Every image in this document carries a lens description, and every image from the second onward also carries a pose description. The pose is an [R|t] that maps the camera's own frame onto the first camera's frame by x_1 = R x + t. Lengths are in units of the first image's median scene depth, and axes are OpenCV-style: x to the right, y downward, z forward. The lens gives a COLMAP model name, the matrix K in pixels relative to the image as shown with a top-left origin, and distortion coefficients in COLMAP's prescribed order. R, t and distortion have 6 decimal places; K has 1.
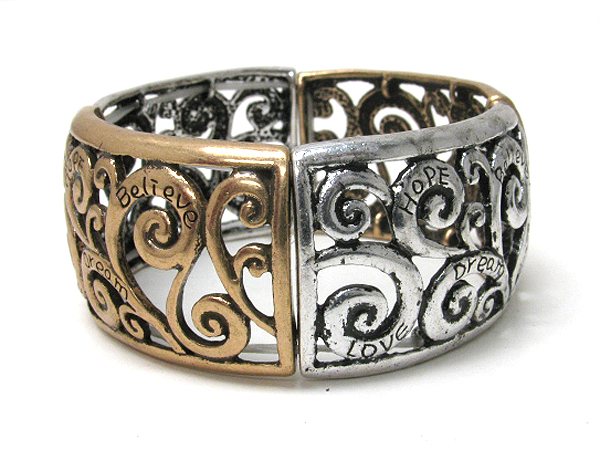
lens RADIAL K [[893.0, 0, 300.0], [0, 893.0, 225.0], [0, 0, 1]] dist [-0.033769, -0.016138]
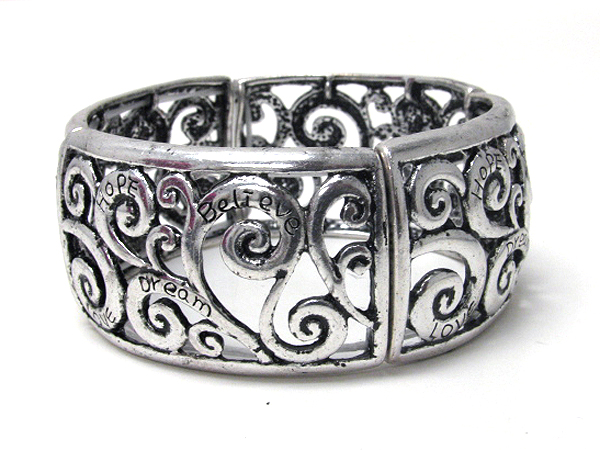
lens RADIAL K [[893.0, 0, 300.0], [0, 893.0, 225.0], [0, 0, 1]] dist [-0.033769, -0.016138]
pose [[0.938045, -0.113687, 0.327332, -0.293128], [0.116346, 0.993142, 0.011515, -0.011984], [-0.326397, 0.027283, 0.944839, 0.028592]]
